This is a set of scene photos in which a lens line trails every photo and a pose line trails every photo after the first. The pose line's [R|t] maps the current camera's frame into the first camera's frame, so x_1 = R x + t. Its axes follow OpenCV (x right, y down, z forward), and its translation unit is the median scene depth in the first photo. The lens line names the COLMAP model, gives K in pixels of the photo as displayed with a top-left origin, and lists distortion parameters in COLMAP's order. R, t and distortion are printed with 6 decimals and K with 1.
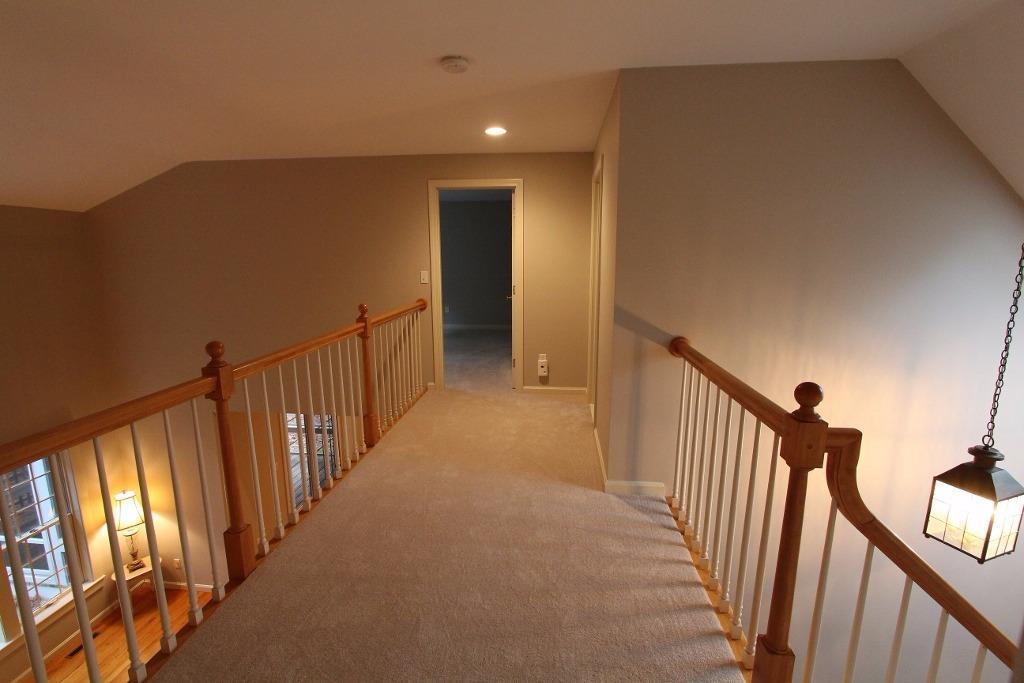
lens RADIAL K [[468.9, 0, 506.0], [0, 468.9, 339.3], [0, 0, 1]] dist [-0.021616, 0.004038]
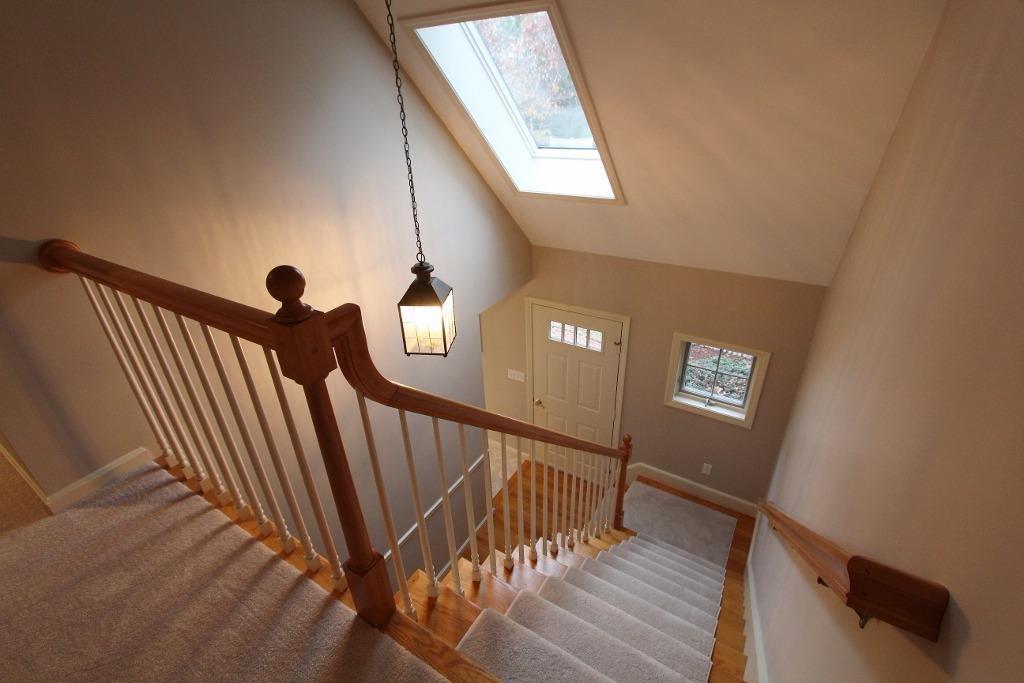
lens RADIAL K [[468.9, 0, 503.9], [0, 468.9, 339.2], [0, 0, 1]] dist [-0.021616, 0.004038]
pose [[0.440976, -0.439141, 0.782748, 0.141441], [0.200473, 0.898284, 0.391020, -0.008856], [-0.874843, -0.015511, 0.484158, 0.250630]]
